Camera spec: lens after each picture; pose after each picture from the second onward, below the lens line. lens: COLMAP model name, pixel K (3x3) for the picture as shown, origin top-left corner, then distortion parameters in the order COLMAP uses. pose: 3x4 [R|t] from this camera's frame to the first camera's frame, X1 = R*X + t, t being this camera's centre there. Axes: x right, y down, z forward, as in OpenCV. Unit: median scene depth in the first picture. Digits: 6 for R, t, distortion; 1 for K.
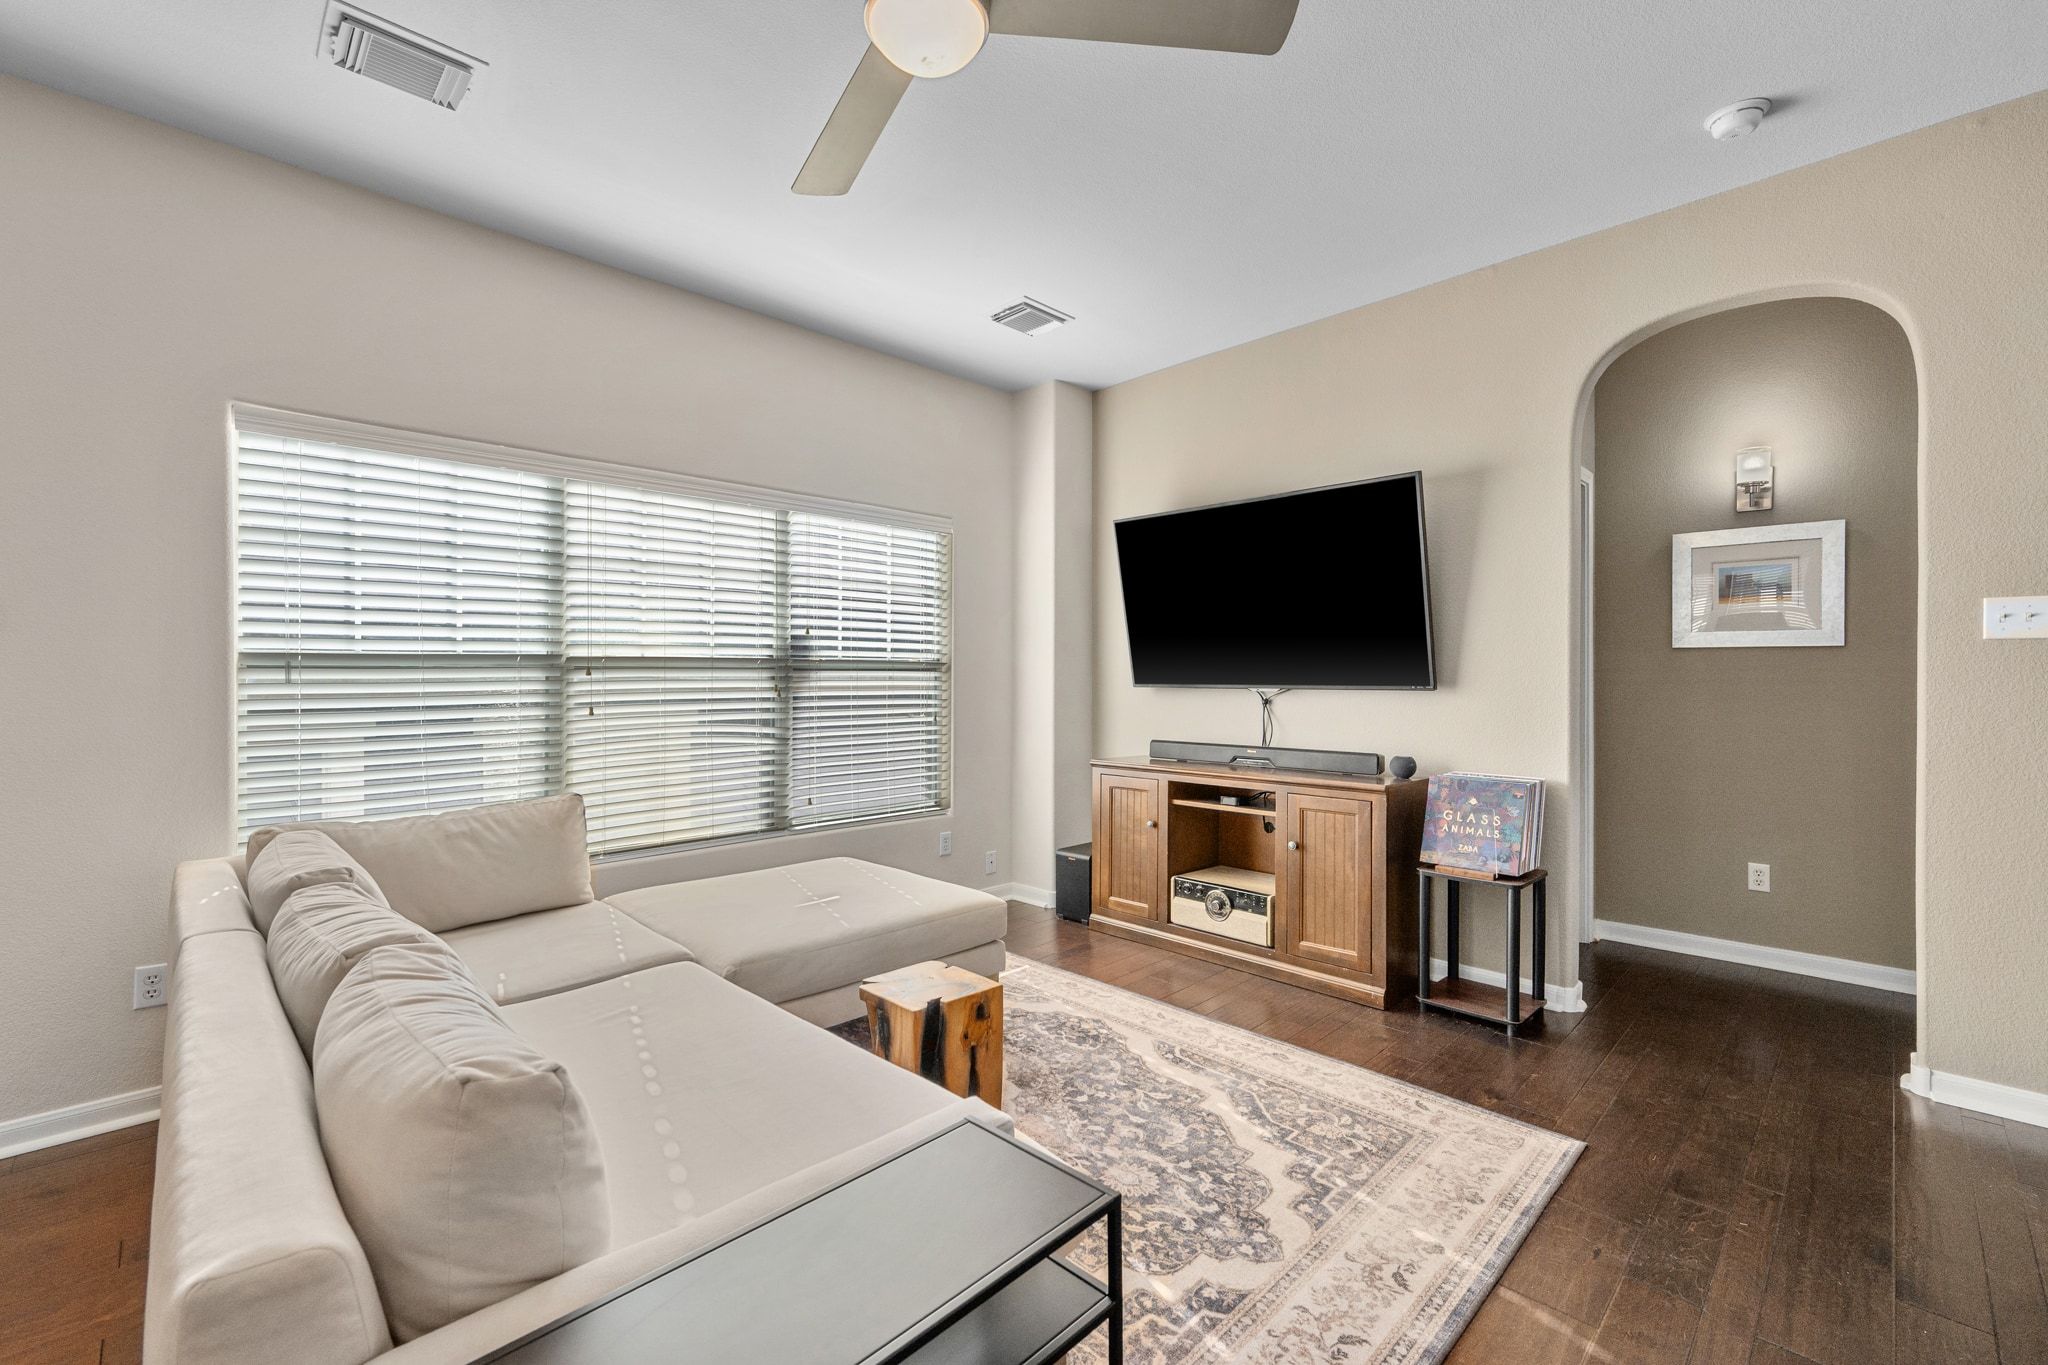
lens RADIAL K [[857.9, 0, 1024.0], [0, 857.9, 682.5], [0, 0, 1]] dist [0.001300, 0.000021]
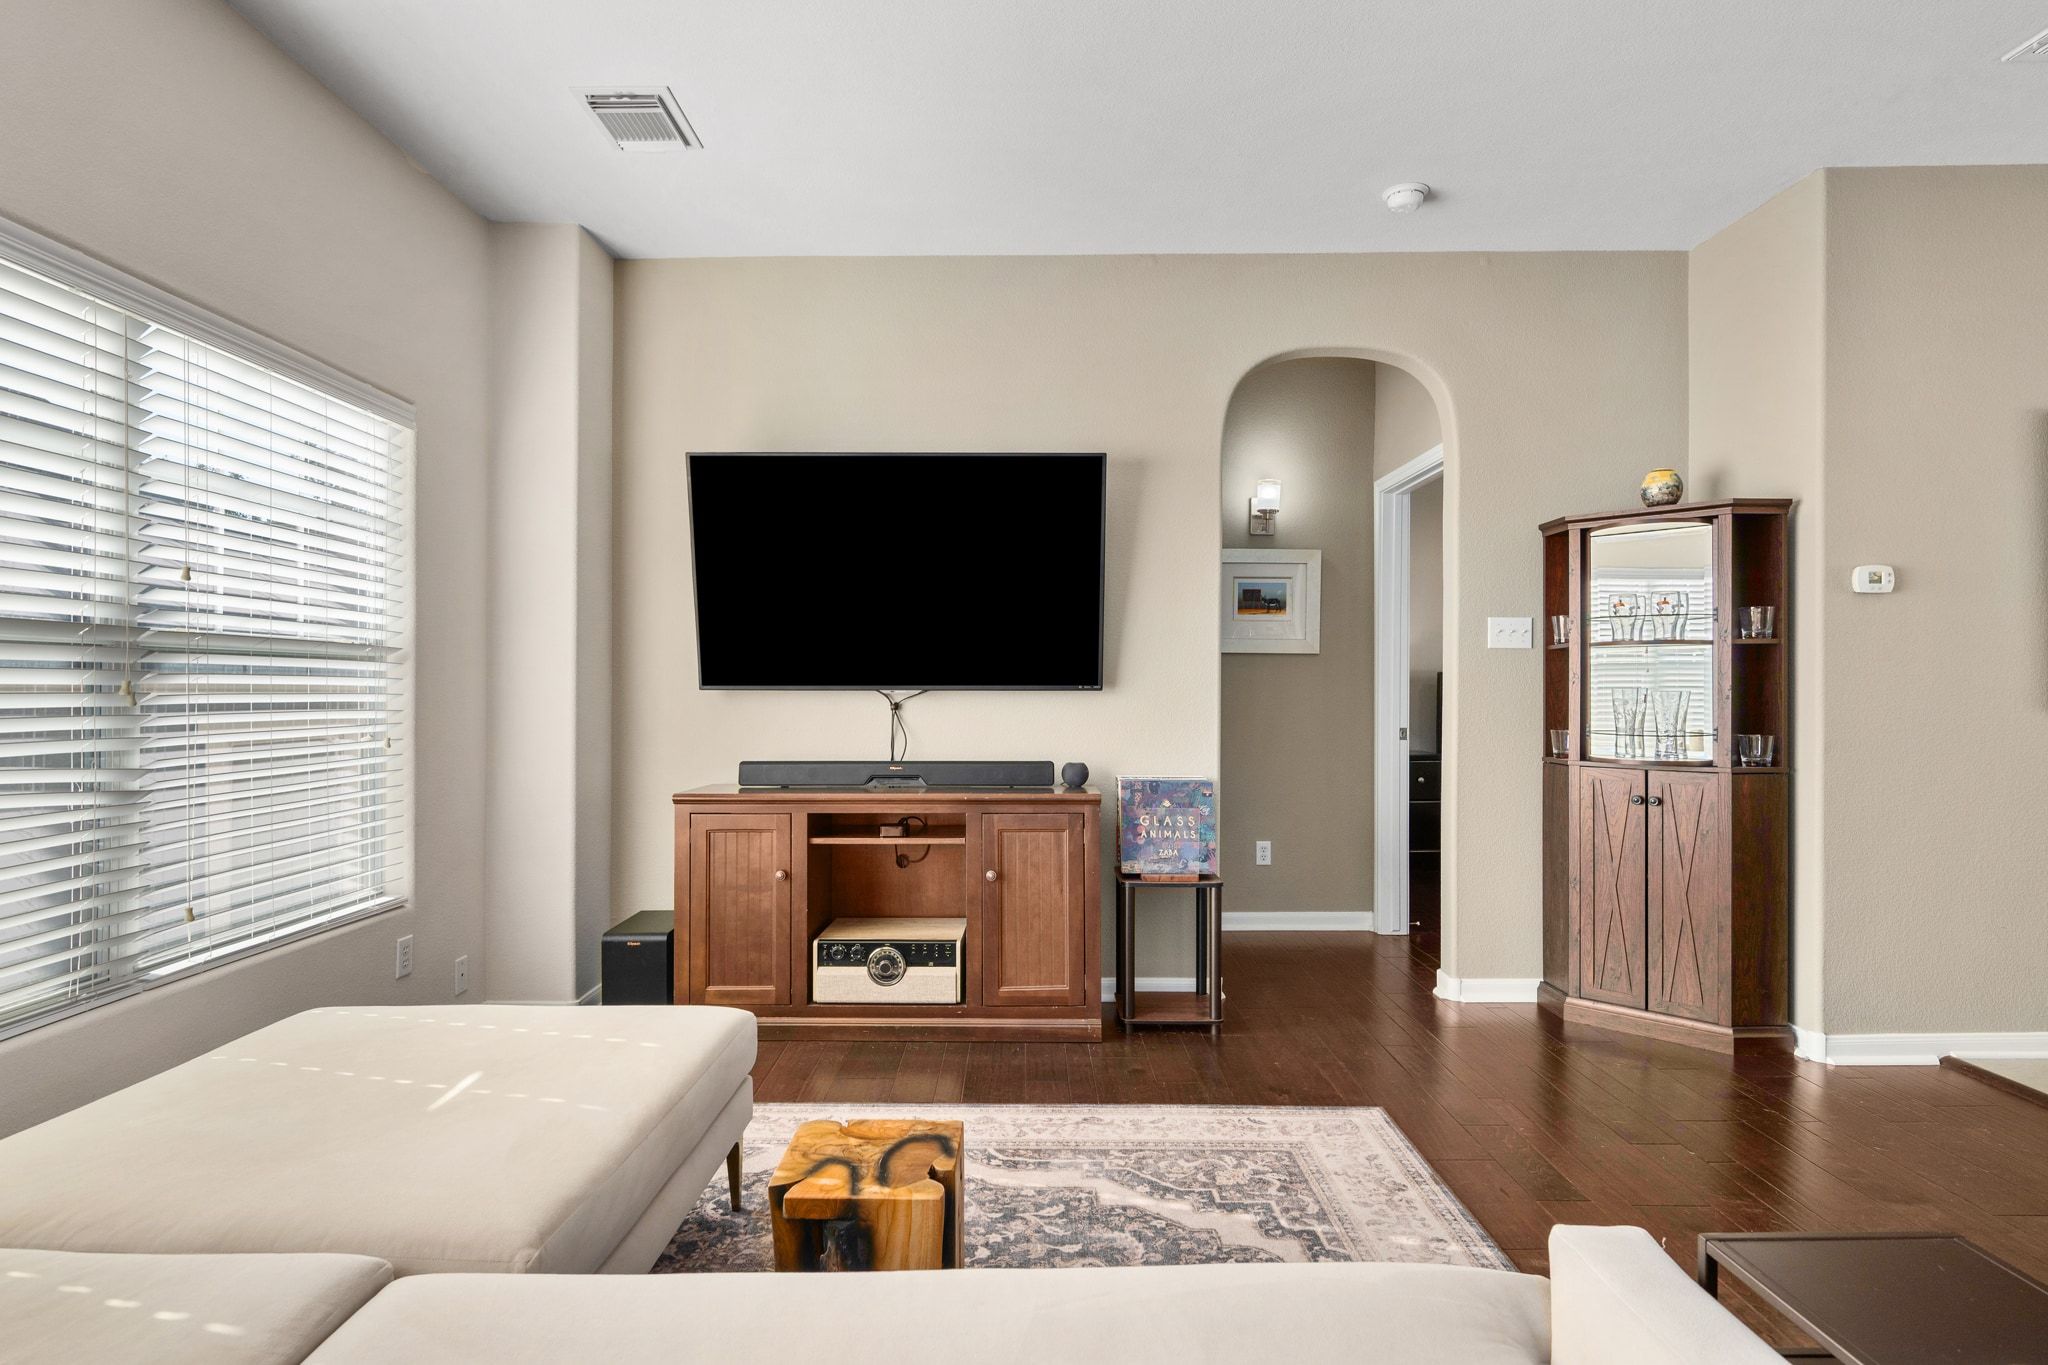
lens RADIAL K [[1026.6, 0, 1023.2], [0, 1026.6, 694.0], [0, 0, 1]] dist [-0.000310, -0.000092]
pose [[0.709695, -0.002351, 0.704505, -0.380331], [0.003472, 0.999994, -0.000160, 0.013481], [-0.704500, 0.002559, 0.709699, 0.272739]]
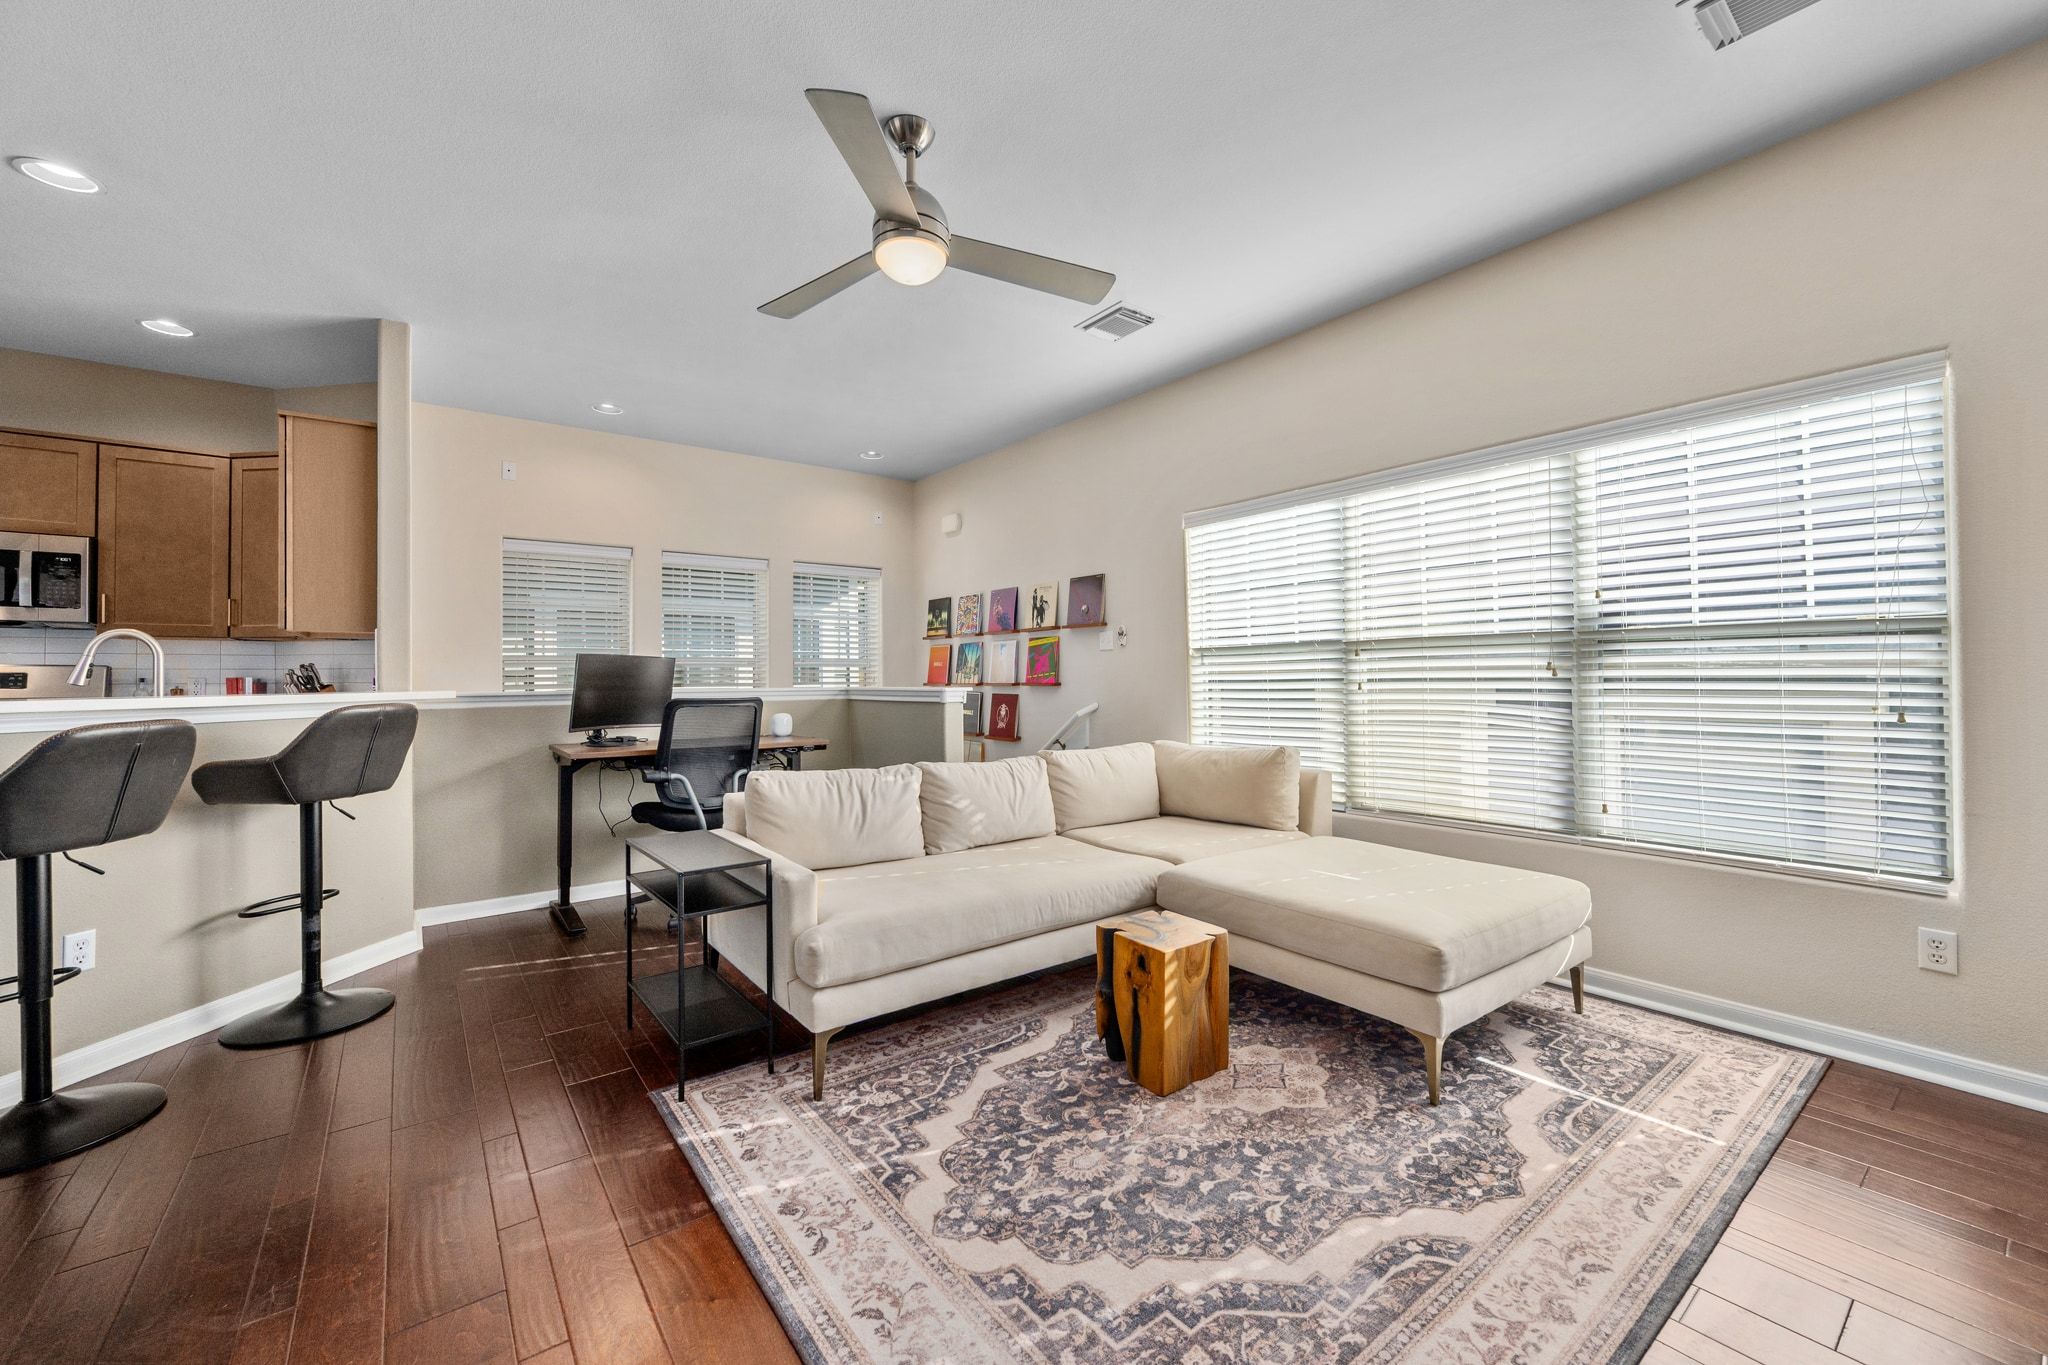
lens RADIAL K [[814.0, 0, 1031.1], [0, 814.0, 664.0], [0, 0, 1]] dist [-0.001139, -0.000187]
pose [[-0.122818, -0.011464, -0.992363, 0.658494], [0.003021, 0.999924, -0.011925, 0.014121], [0.992425, -0.004463, -0.122774, 0.660825]]
